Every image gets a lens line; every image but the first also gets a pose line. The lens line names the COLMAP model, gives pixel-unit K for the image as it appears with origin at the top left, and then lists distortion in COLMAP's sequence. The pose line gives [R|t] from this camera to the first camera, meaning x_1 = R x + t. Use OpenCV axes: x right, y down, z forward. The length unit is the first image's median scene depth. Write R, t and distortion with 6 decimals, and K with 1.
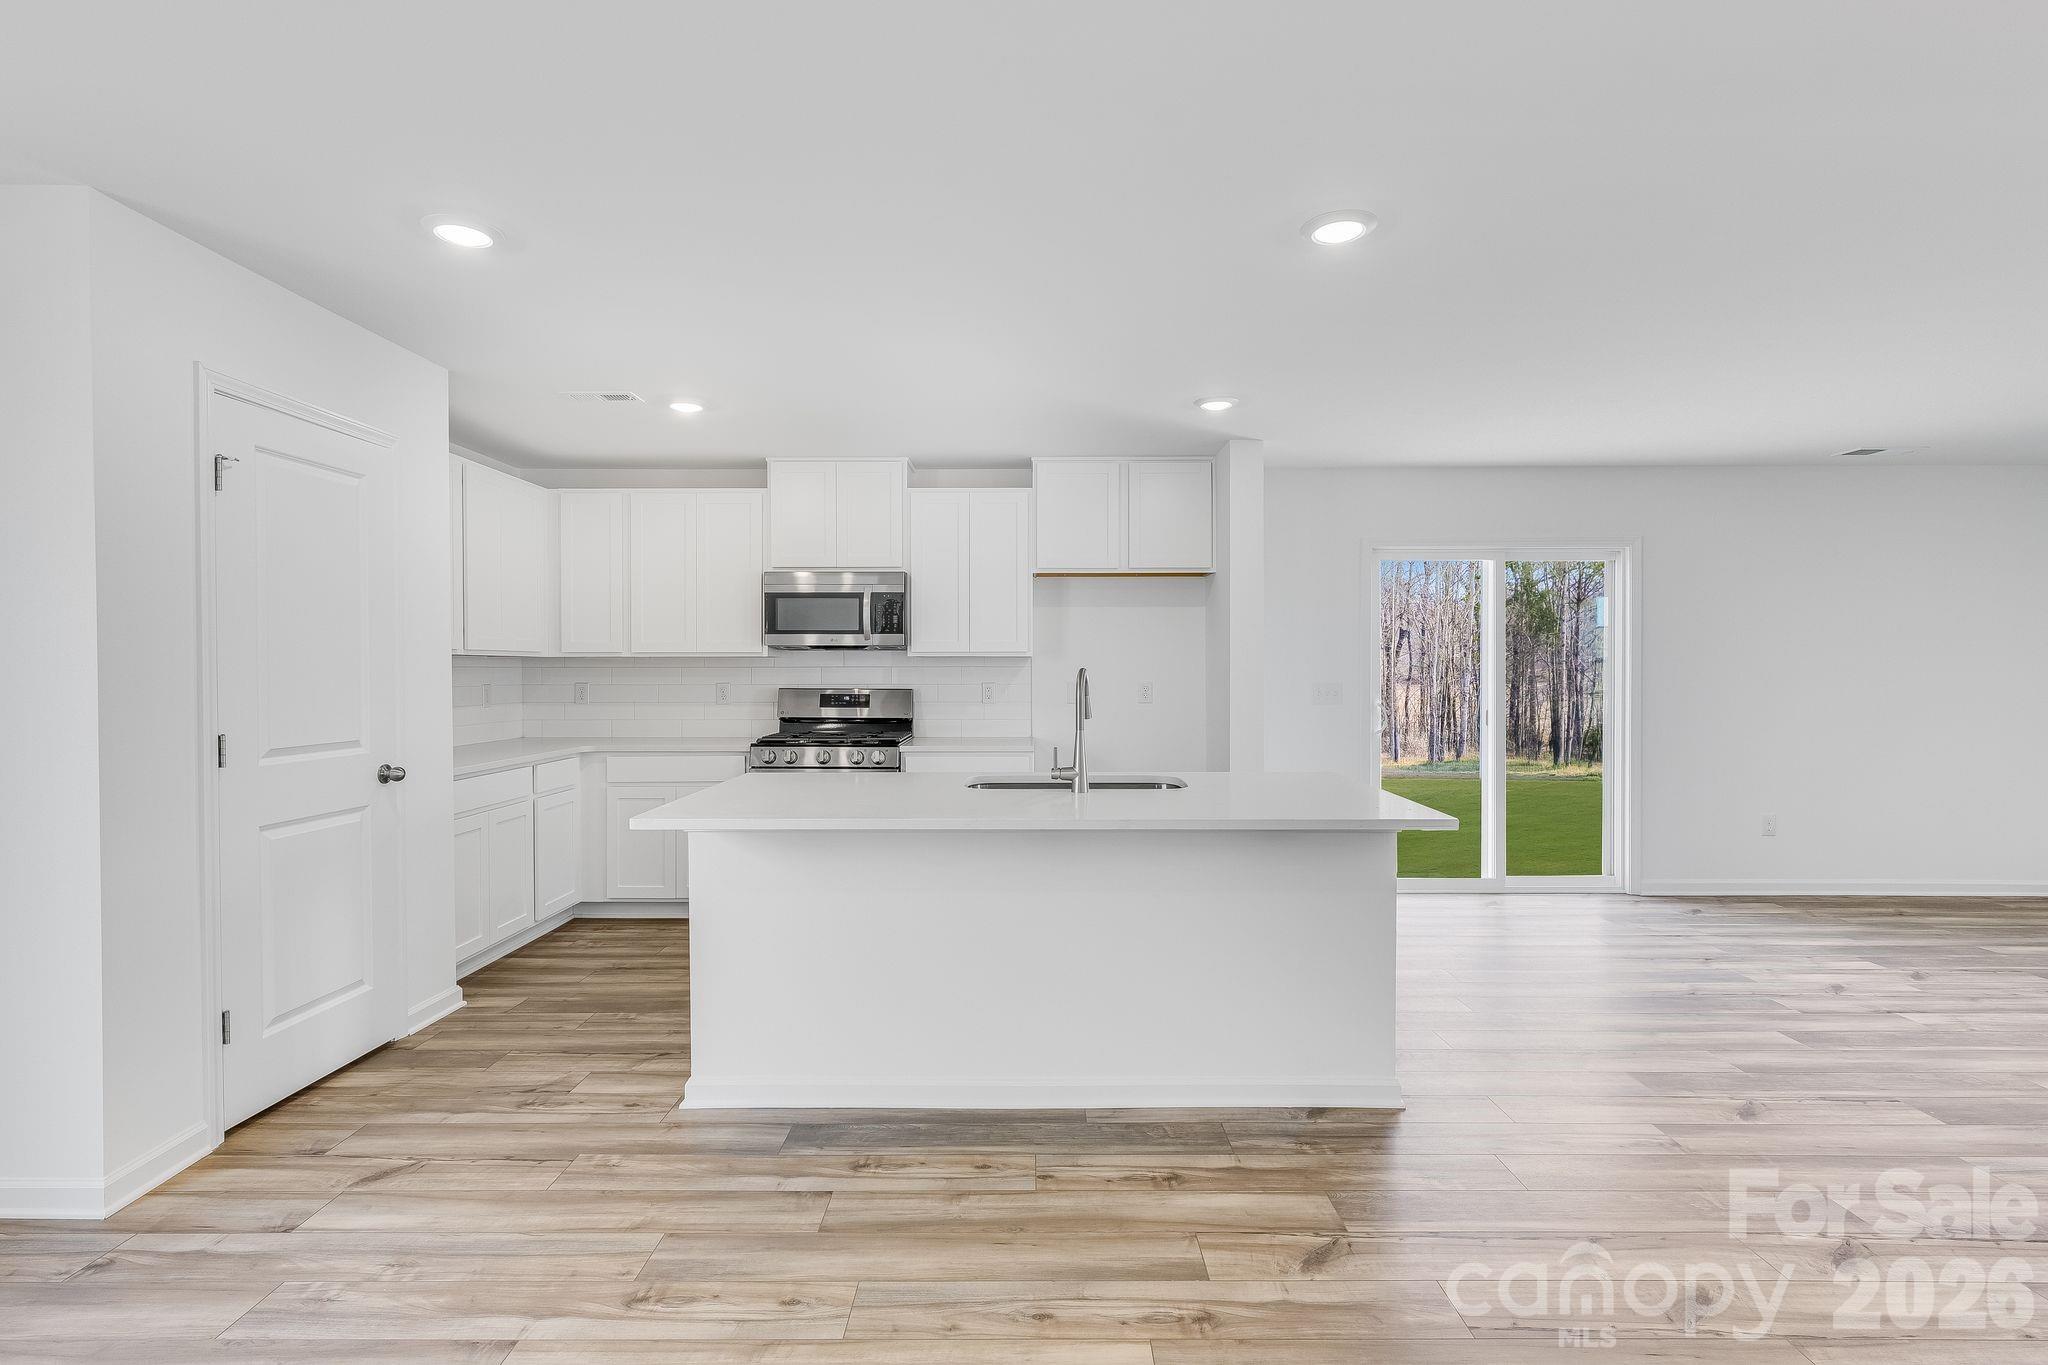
lens RADIAL K [[975.3, 0, 1027.8], [0, 975.3, 678.6], [0, 0, 1]] dist [0.001109, -0.000149]
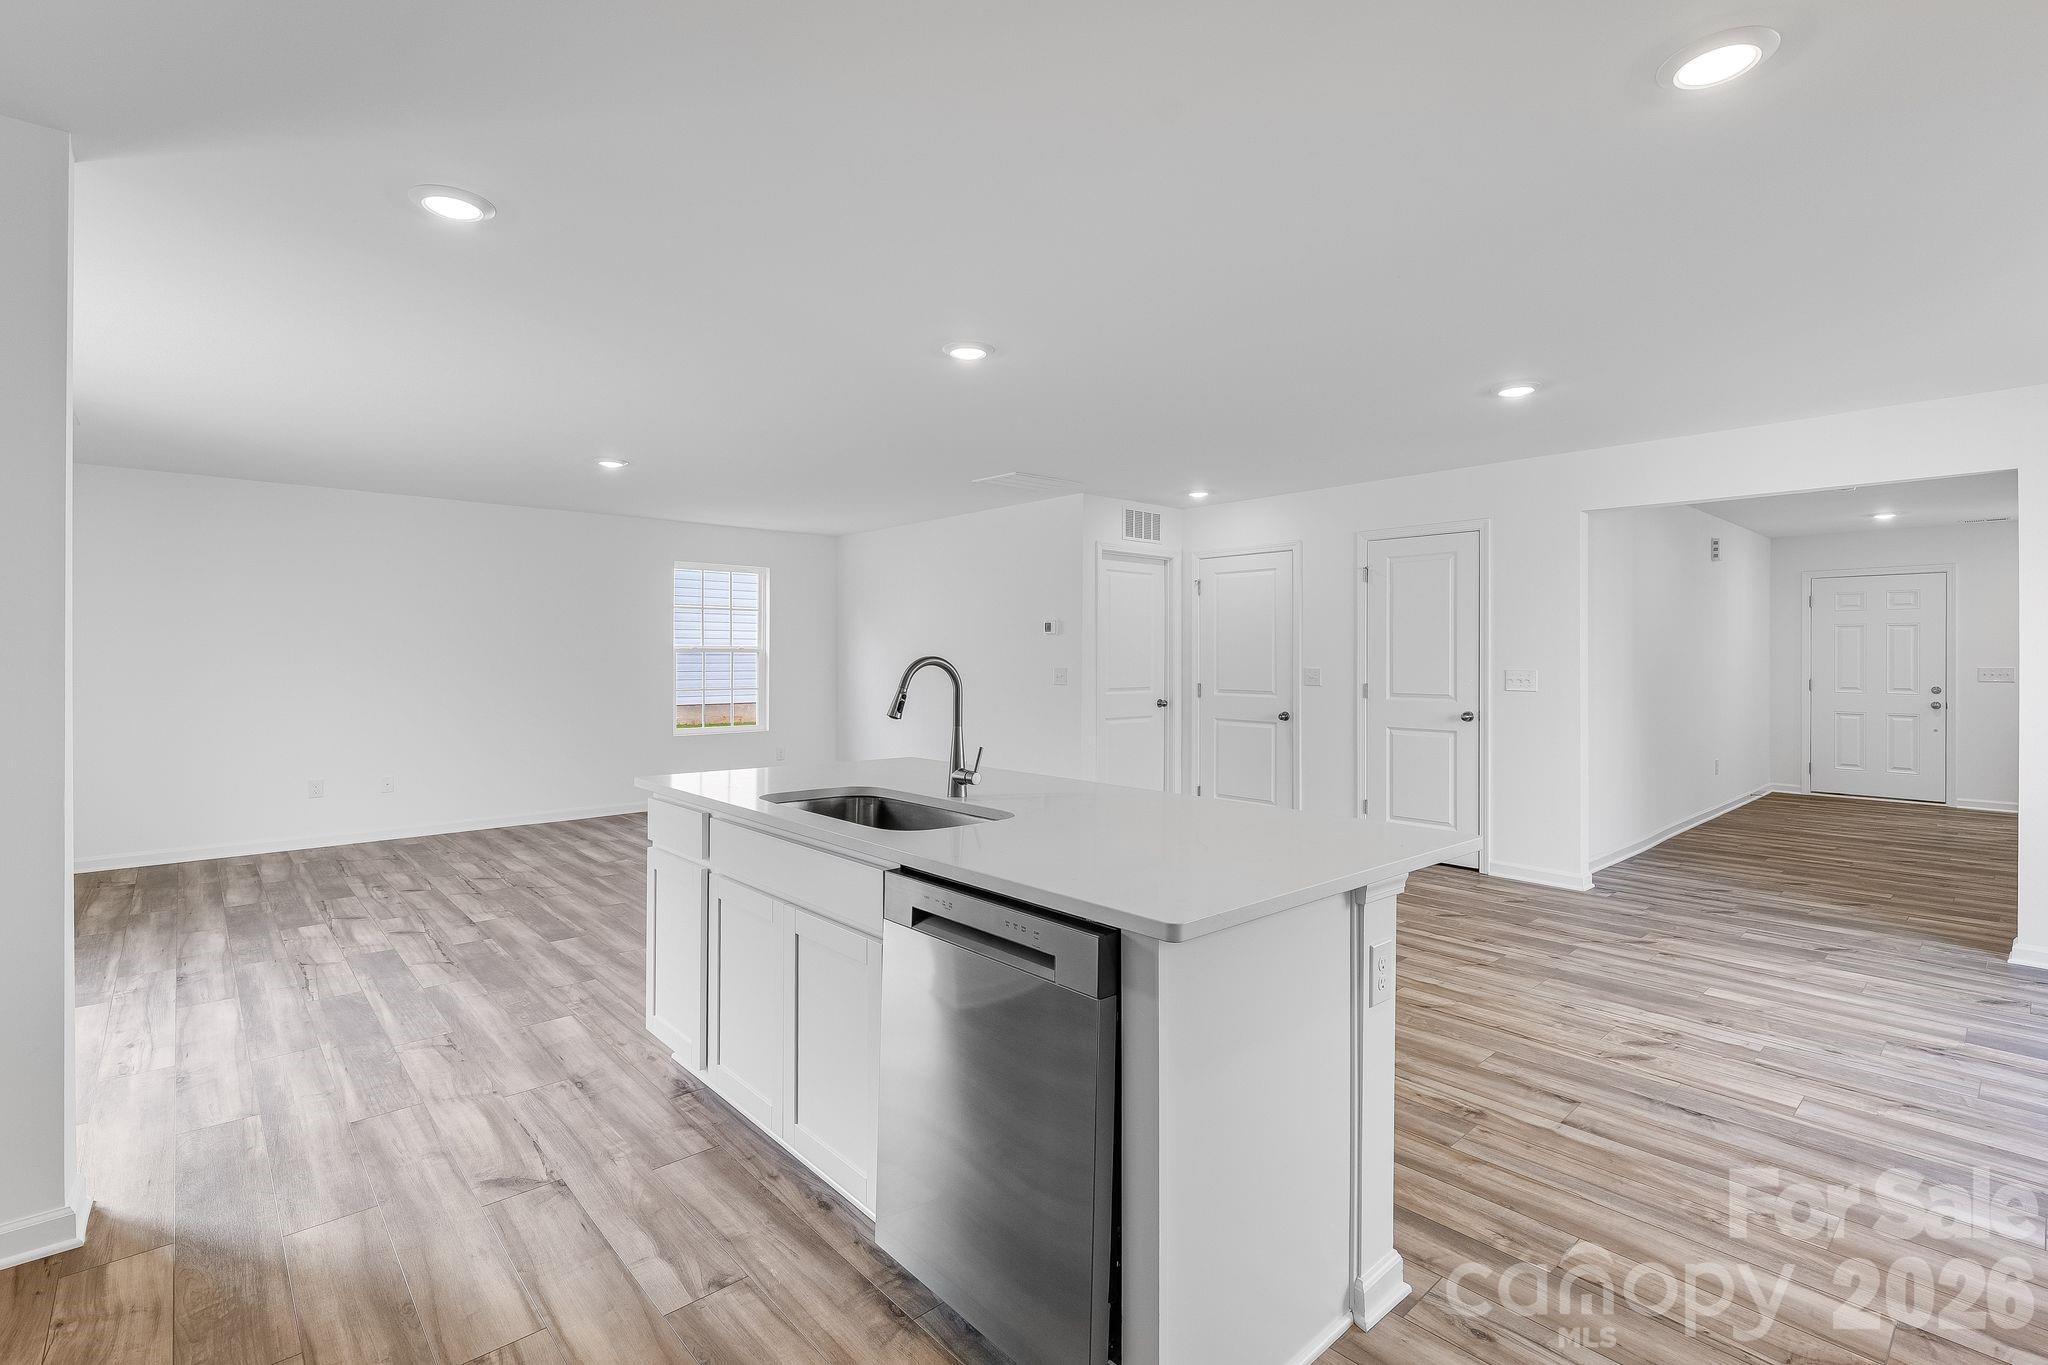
lens RADIAL K [[938.7, 0, 1015.8], [0, 938.7, 667.0], [0, 0, 1]] dist [-0.000769, -0.000095]
pose [[-0.669028, -0.005941, 0.743213, -0.676007], [0.007232, 0.999869, 0.014502, -0.013712], [-0.743202, 0.015077, -0.668898, 1.683730]]
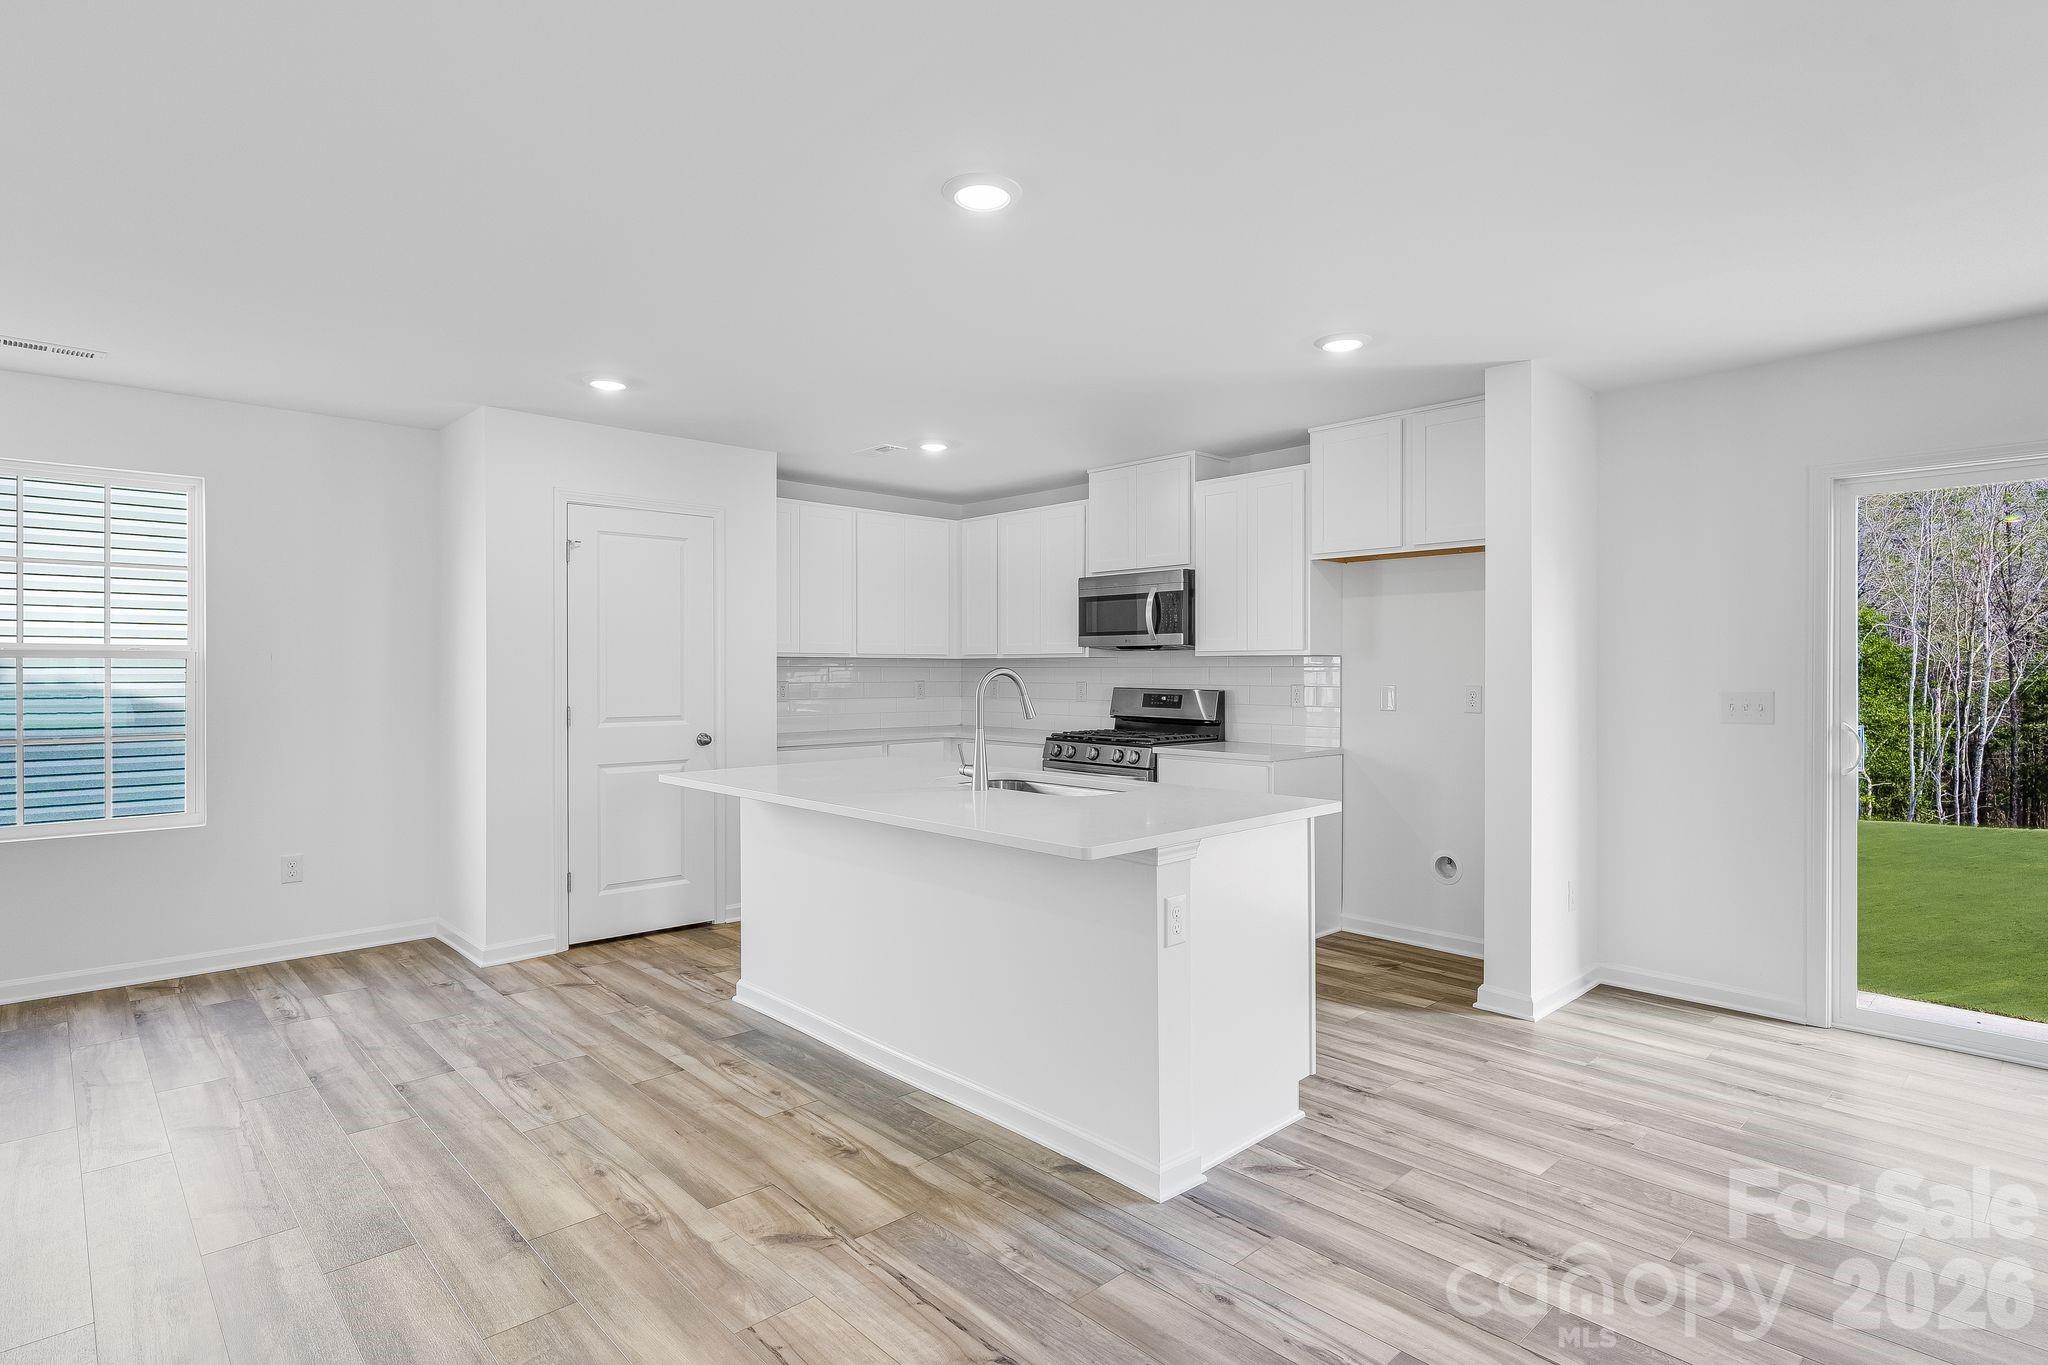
lens RADIAL K [[1044.8, 0, 1026.3], [0, 1044.8, 674.2], [0, 0, 1]] dist [0.000163, 0.001068]
pose [[0.690848, 0.005060, -0.722983, 0.959430], [-0.010007, 0.999947, -0.002564, -0.001086], [0.722931, 0.009006, 0.690861, 0.312781]]
